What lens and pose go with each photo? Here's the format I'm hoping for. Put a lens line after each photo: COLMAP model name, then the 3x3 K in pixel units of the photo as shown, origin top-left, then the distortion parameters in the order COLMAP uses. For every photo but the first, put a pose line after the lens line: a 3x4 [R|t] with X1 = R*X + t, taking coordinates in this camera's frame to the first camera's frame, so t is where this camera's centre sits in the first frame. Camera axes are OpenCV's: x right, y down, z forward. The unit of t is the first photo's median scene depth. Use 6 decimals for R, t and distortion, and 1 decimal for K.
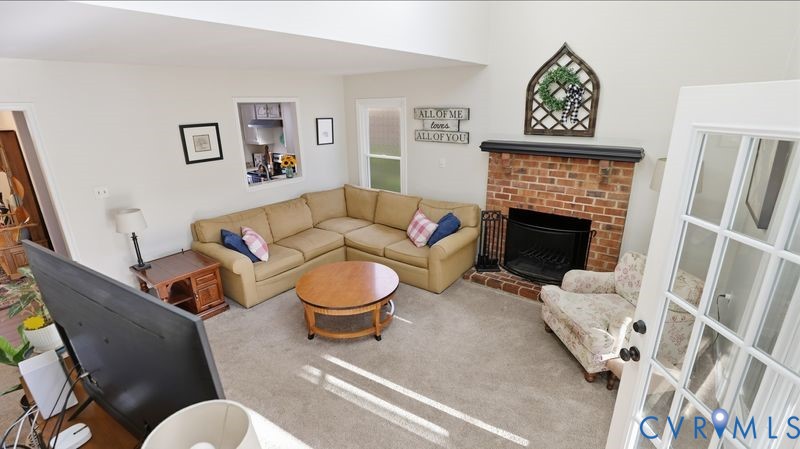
lens RADIAL K [[380.9, 0, 400.0], [0, 380.9, 224.5], [0, 0, 1]] dist [-0.004130, 0.000438]
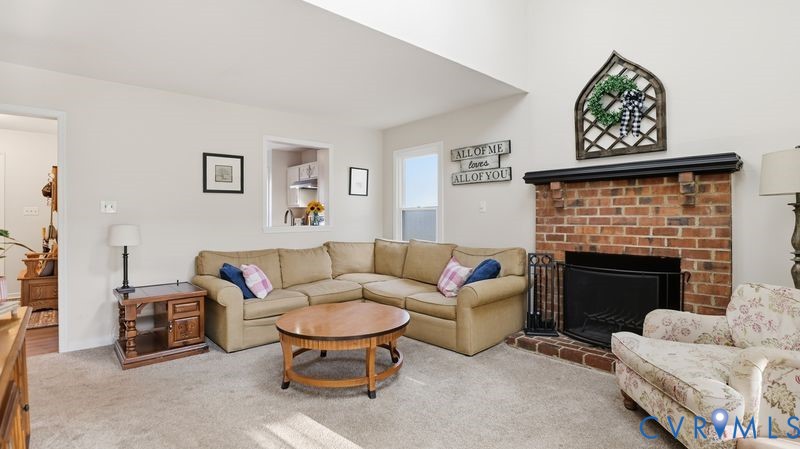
lens RADIAL K [[397.2, 0, 392.0], [0, 397.2, 199.7], [0, 0, 1]] dist [-0.015913, 0.000453]
pose [[0.984519, 0.010716, -0.174952, 0.084371], [-0.065111, 0.949069, -0.308268, 0.141672], [0.162738, 0.314887, 0.935074, 0.158621]]
